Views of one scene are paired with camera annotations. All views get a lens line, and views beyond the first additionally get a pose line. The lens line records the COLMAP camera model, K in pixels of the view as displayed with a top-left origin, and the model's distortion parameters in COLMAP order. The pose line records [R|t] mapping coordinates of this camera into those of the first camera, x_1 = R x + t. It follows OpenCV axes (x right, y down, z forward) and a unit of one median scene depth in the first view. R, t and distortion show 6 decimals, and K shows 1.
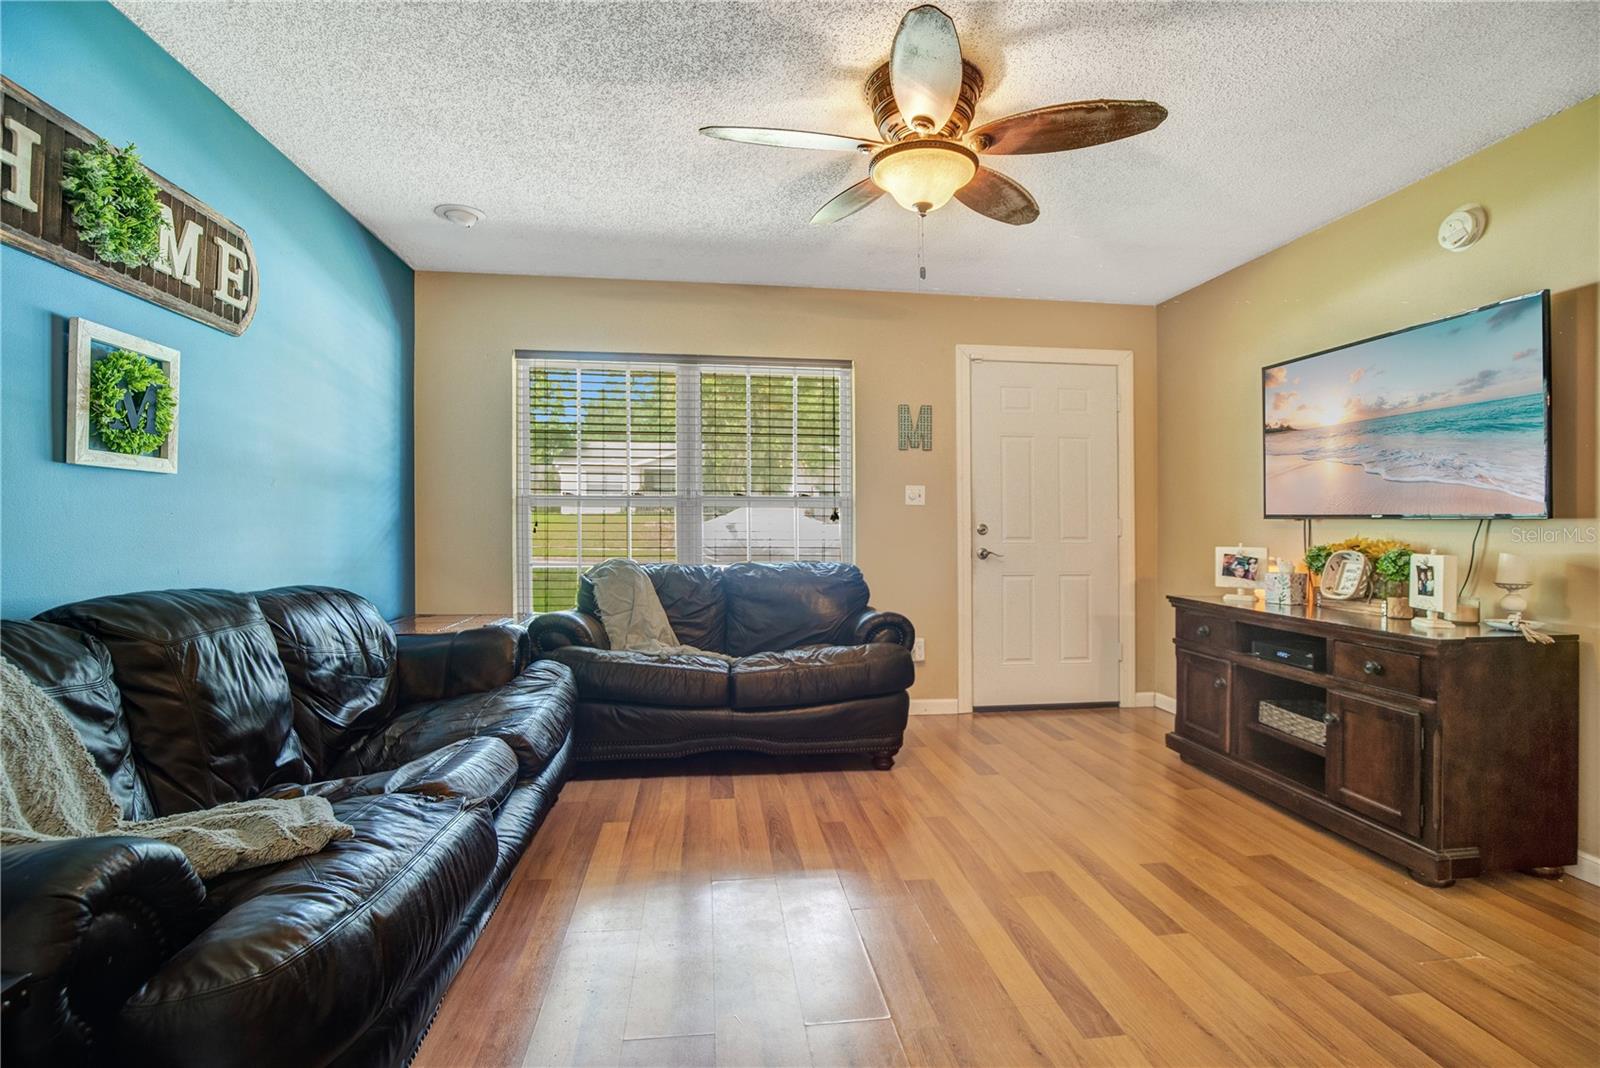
lens RADIAL K [[753.2, 0, 802.7], [0, 753.2, 527.1], [0, 0, 1]] dist [-0.028087, 0.006567]
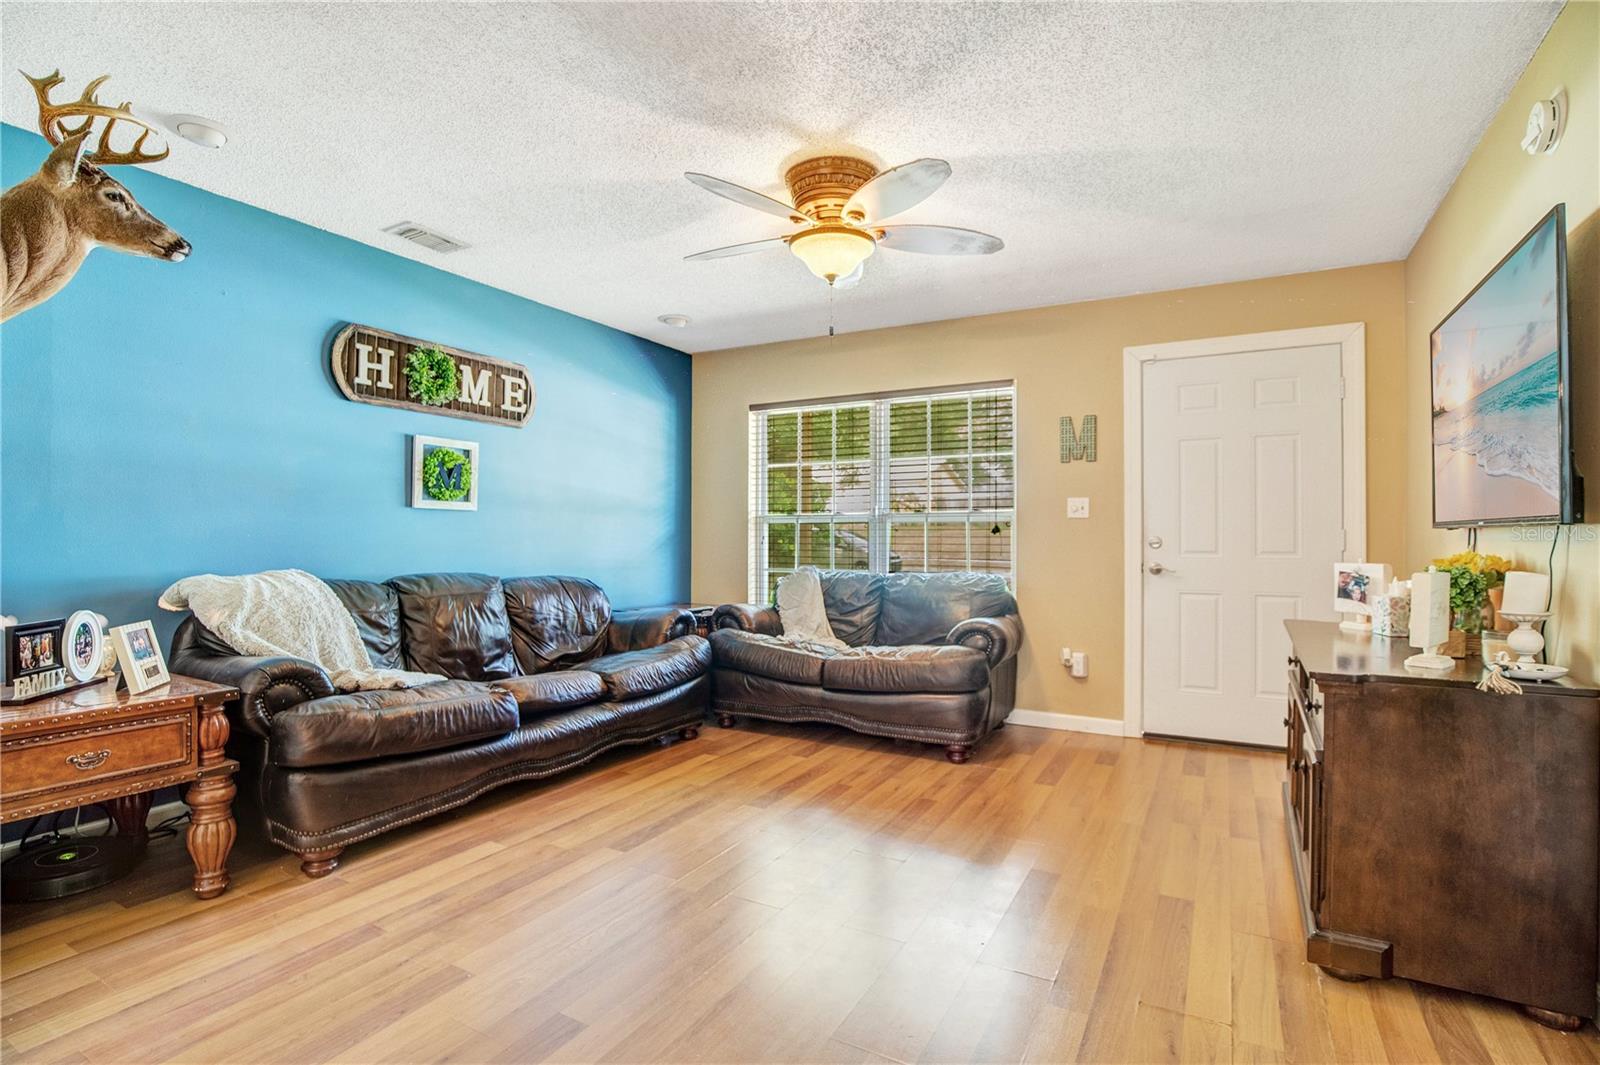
lens RADIAL K [[753.2, 0, 790.8], [0, 753.2, 537.4], [0, 0, 1]] dist [-0.028087, 0.006567]
pose [[0.802690, -0.003191, -0.596389, 0.794213], [-0.000648, 0.999980, -0.006222, 0.005500], [0.596397, 0.005380, 0.802672, -0.019505]]
